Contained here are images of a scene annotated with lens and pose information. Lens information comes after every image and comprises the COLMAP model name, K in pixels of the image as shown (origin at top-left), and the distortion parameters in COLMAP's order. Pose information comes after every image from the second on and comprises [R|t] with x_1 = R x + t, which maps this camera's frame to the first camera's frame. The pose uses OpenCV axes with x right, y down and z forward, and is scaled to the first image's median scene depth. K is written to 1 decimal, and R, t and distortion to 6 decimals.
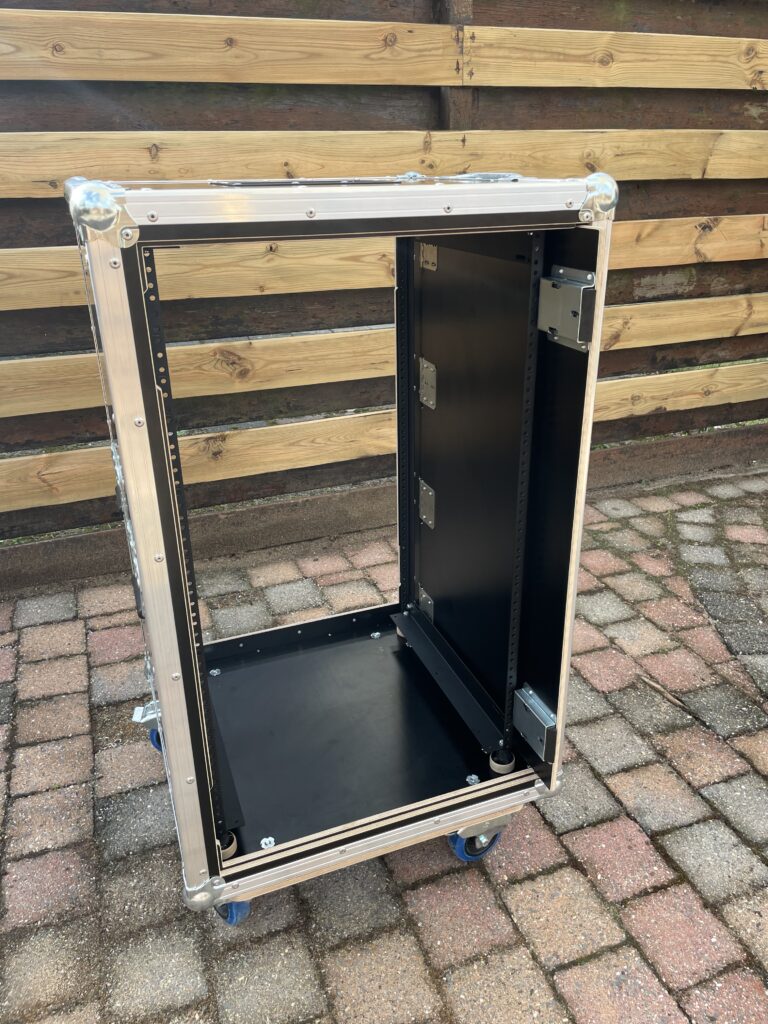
lens RADIAL K [[783.2, 0, 394.7], [0, 783.2, 504.6], [0, 0, 1]] dist [0.090552, -0.126669]
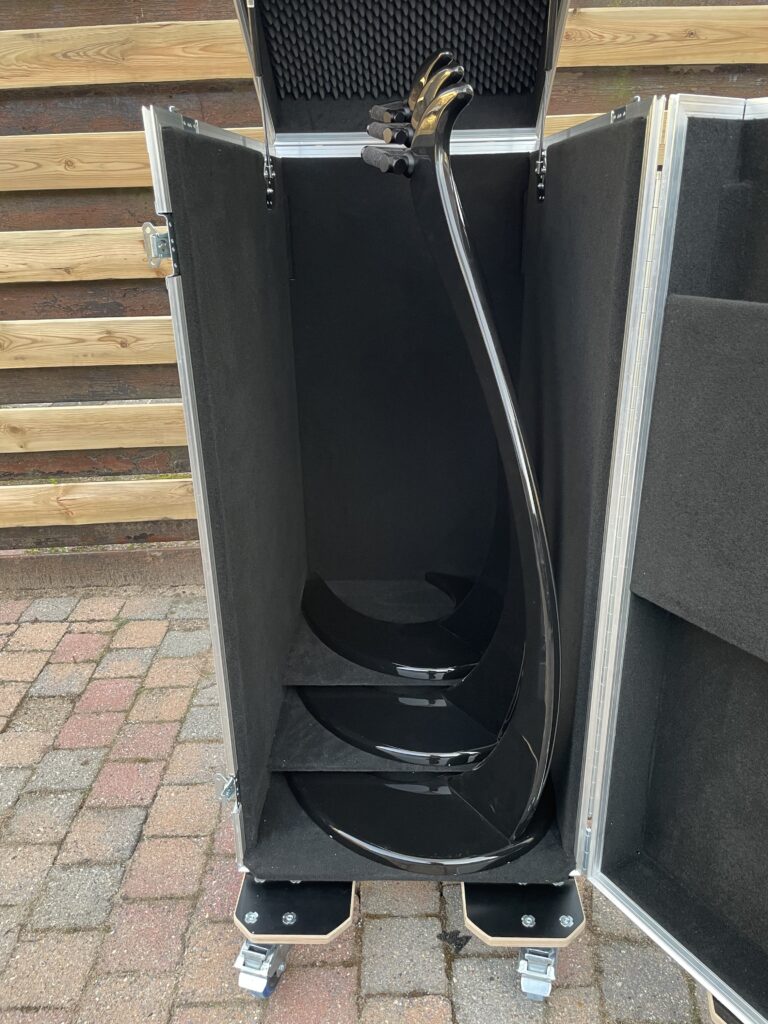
lens RADIAL K [[783.2, 0, 387.3], [0, 783.2, 510.9], [0, 0, 1]] dist [0.090552, -0.126669]
pose [[0.940037, 0.108897, -0.323221, 0.429264], [-0.116604, 0.993168, -0.004513, -0.074397], [0.320521, 0.041931, 0.946313, 0.002997]]
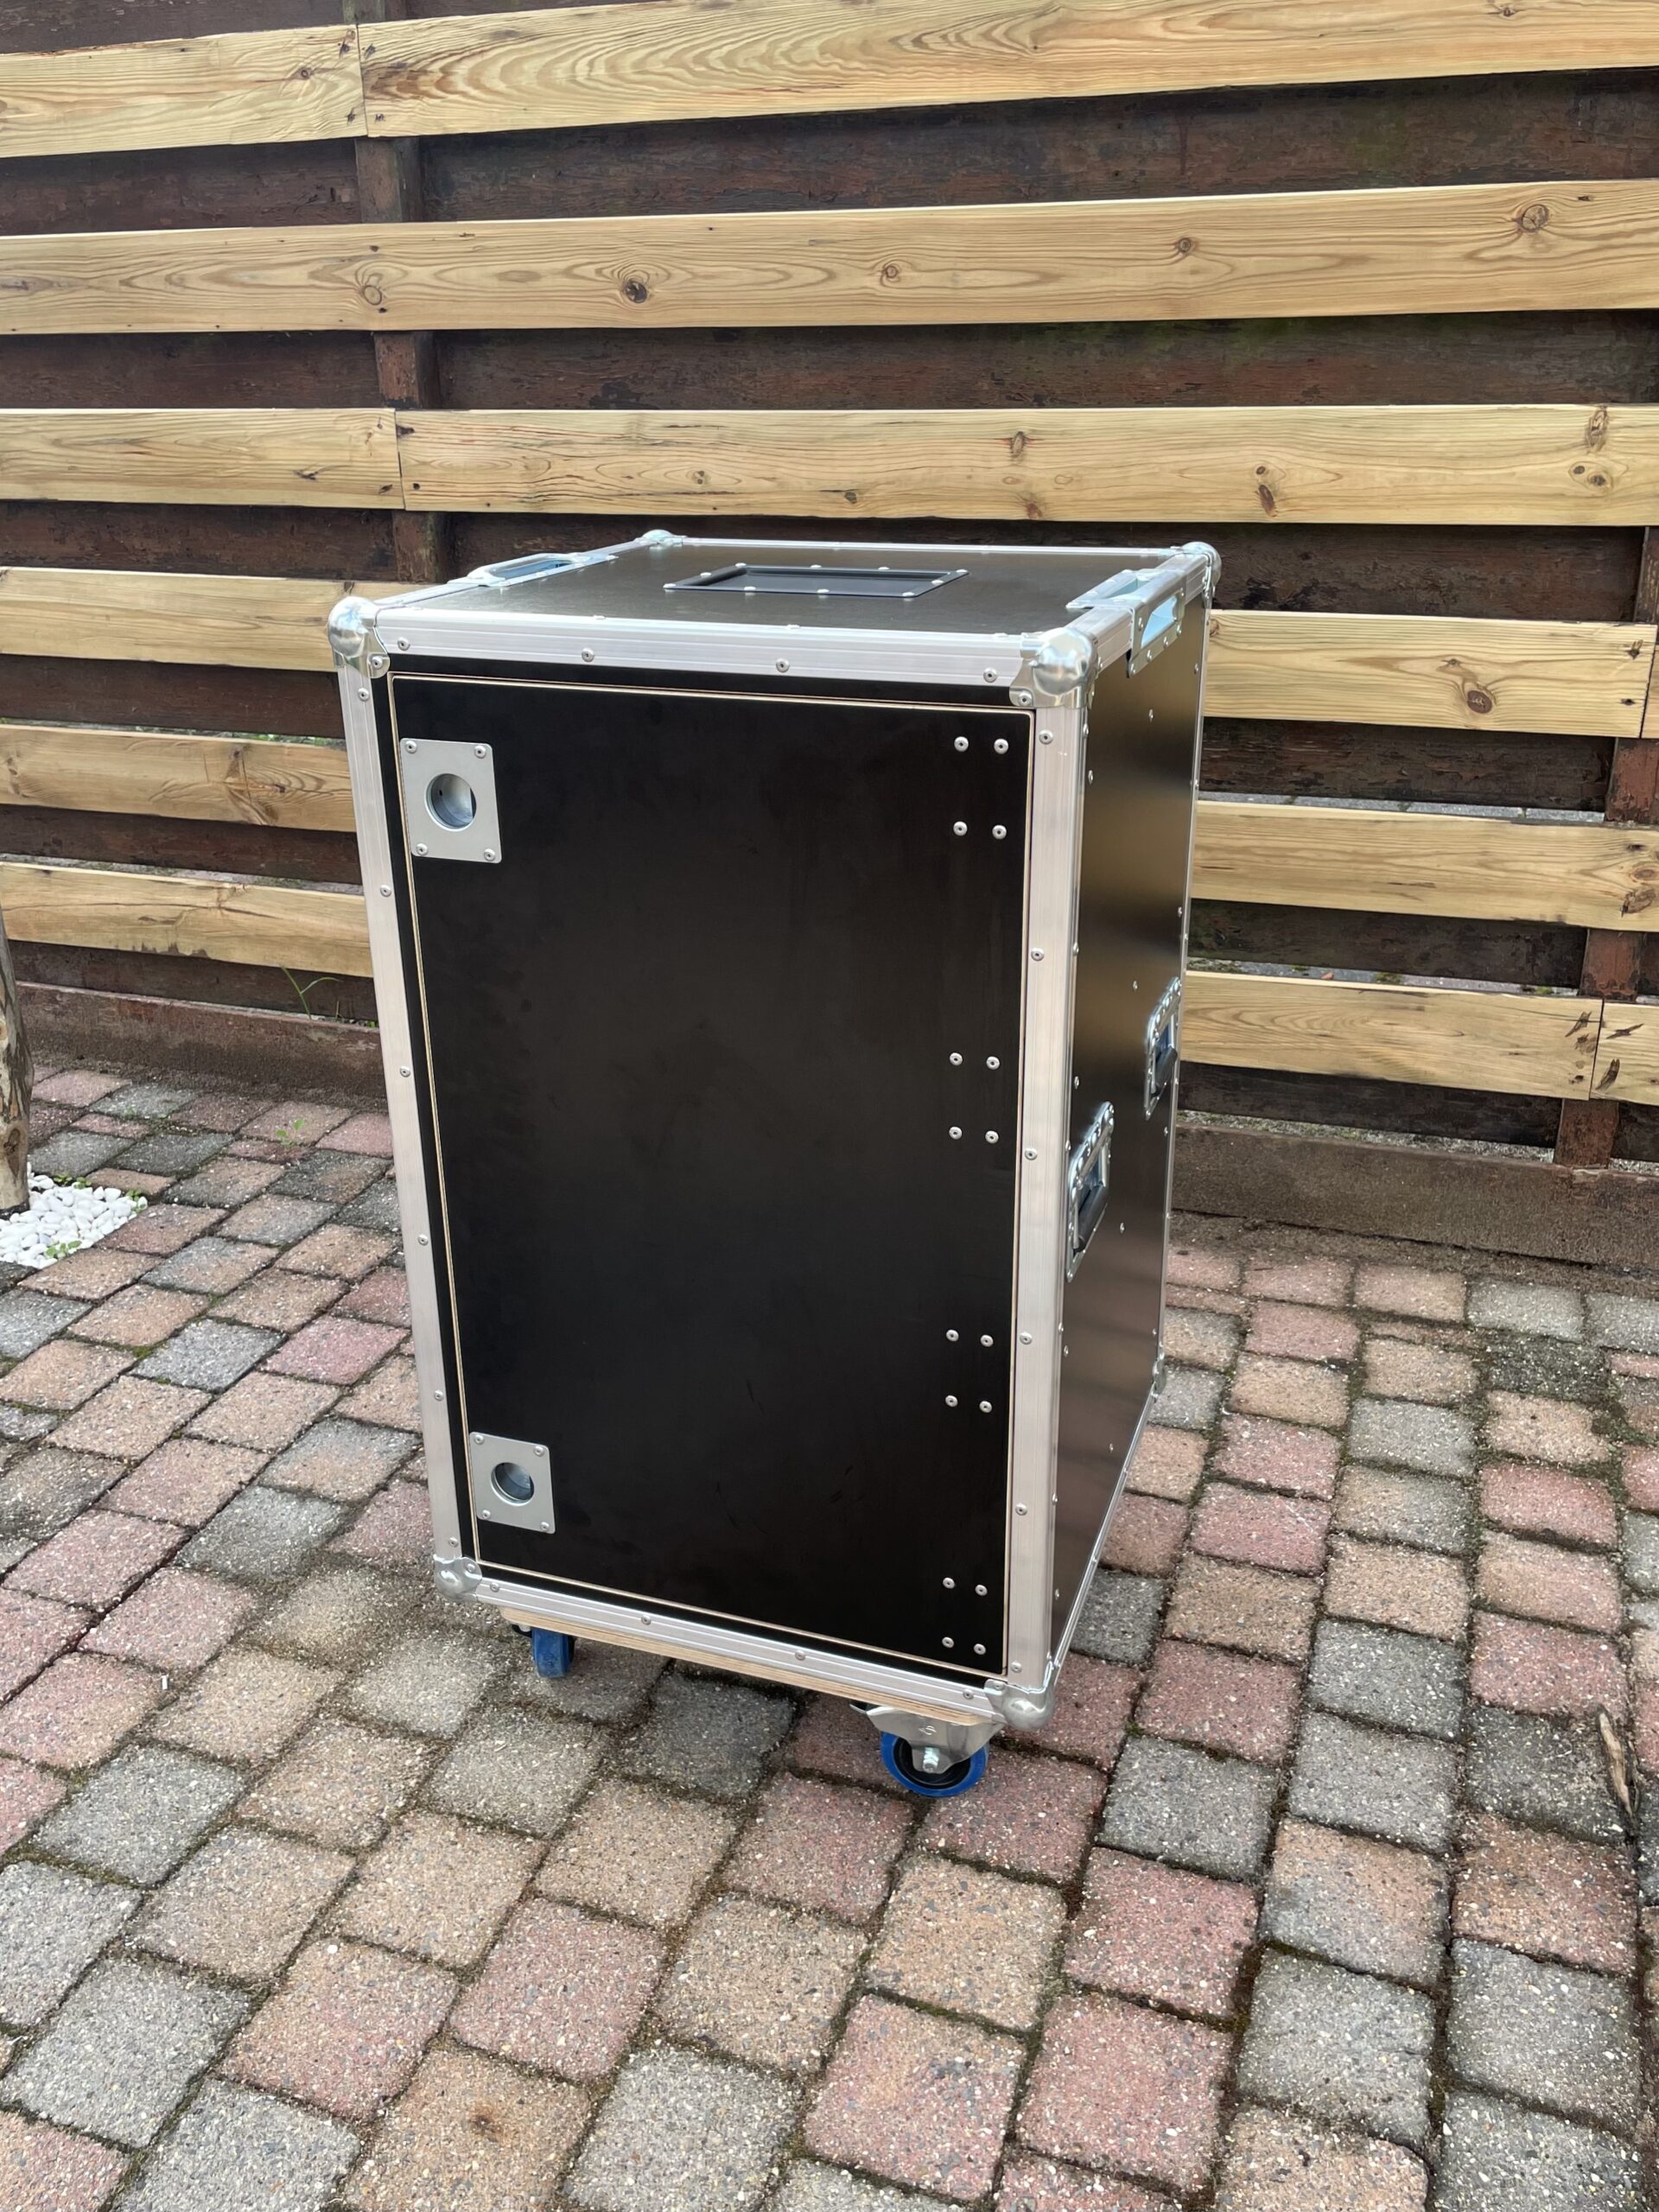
lens RADIAL K [[1854.0, 0, 834.4], [0, 1854.0, 1087.8], [0, 0, 1]] dist [0.087218, -0.117681]
pose [[0.758594, 0.249162, -0.602041, 0.463478], [-0.257896, 0.963355, 0.073738, -0.065917], [0.598352, 0.099327, 0.795053, -0.072949]]
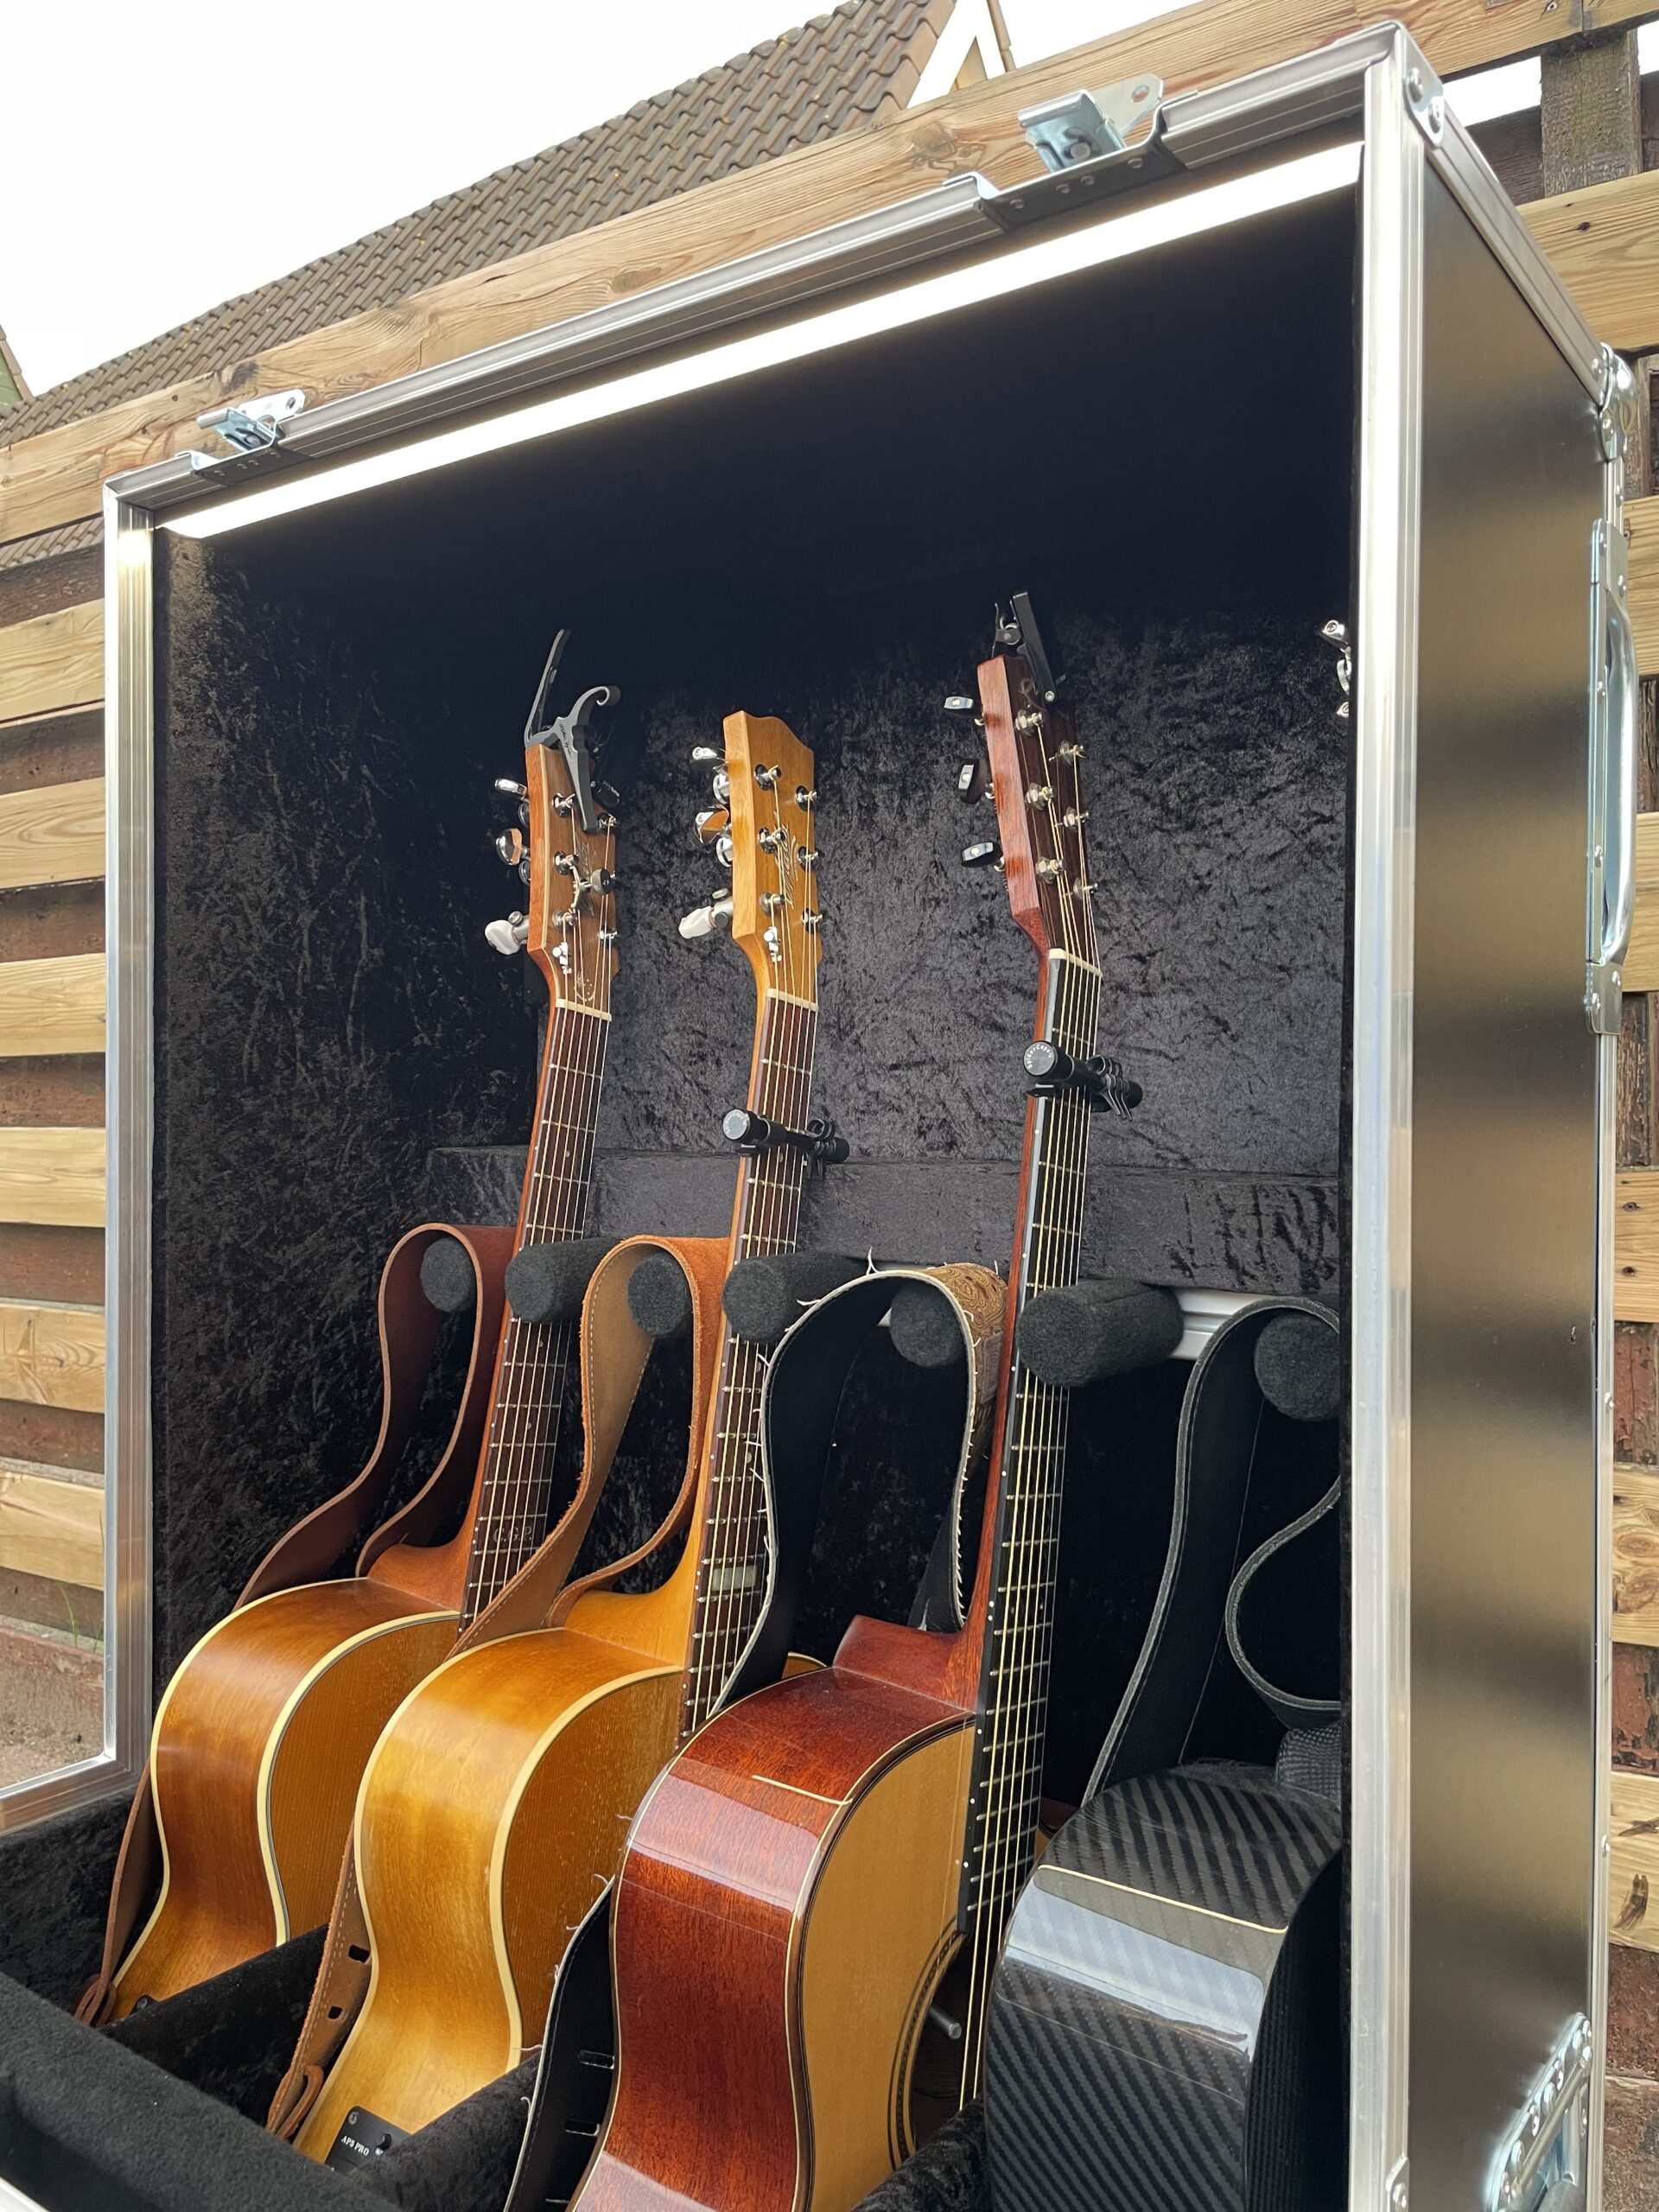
lens RADIAL K [[1691.8, 0, 847.8], [0, 1691.8, 1093.1], [0, 0, 1]] dist [0.090552, -0.126669]
pose [[0.578702, 0.007433, -0.815505, 0.463040], [-0.323053, 0.920249, -0.220859, -0.158481], [0.748826, 0.391263, 0.534951, 0.525601]]
